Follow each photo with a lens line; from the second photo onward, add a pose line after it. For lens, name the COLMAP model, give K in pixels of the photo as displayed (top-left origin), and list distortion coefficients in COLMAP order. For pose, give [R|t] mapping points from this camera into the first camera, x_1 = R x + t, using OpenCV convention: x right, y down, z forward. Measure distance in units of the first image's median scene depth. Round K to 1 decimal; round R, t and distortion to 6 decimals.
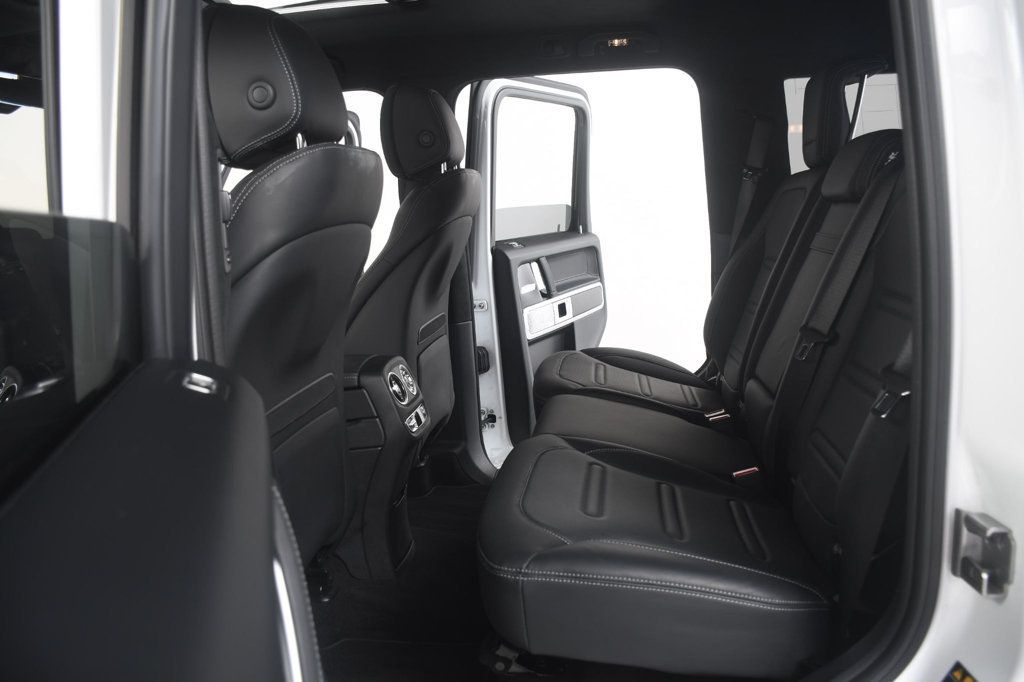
lens RADIAL K [[793.0, 0, 512.0], [0, 793.0, 341.0], [0, 0, 1]] dist [-0.165394, 0.110259]
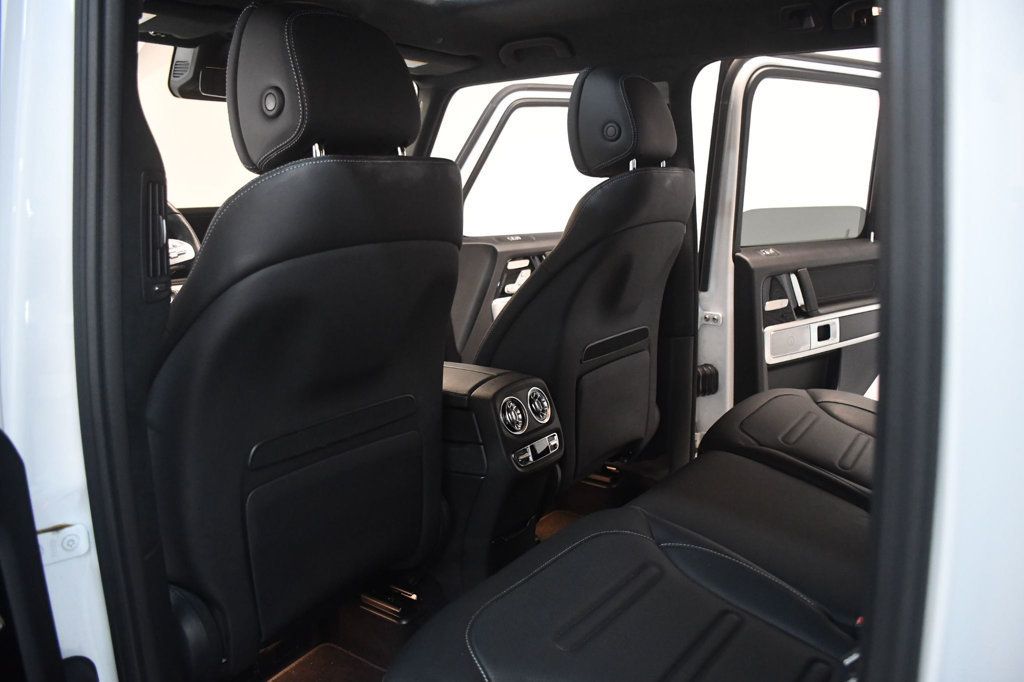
lens RADIAL K [[793.0, 0, 512.0], [0, 793.0, 341.0], [0, 0, 1]] dist [-0.165394, 0.110259]
pose [[0.882570, 0.130544, -0.451695, 0.223929], [-0.112271, 0.991406, 0.067158, -0.075654], [0.456580, -0.008560, 0.889641, 0.180011]]
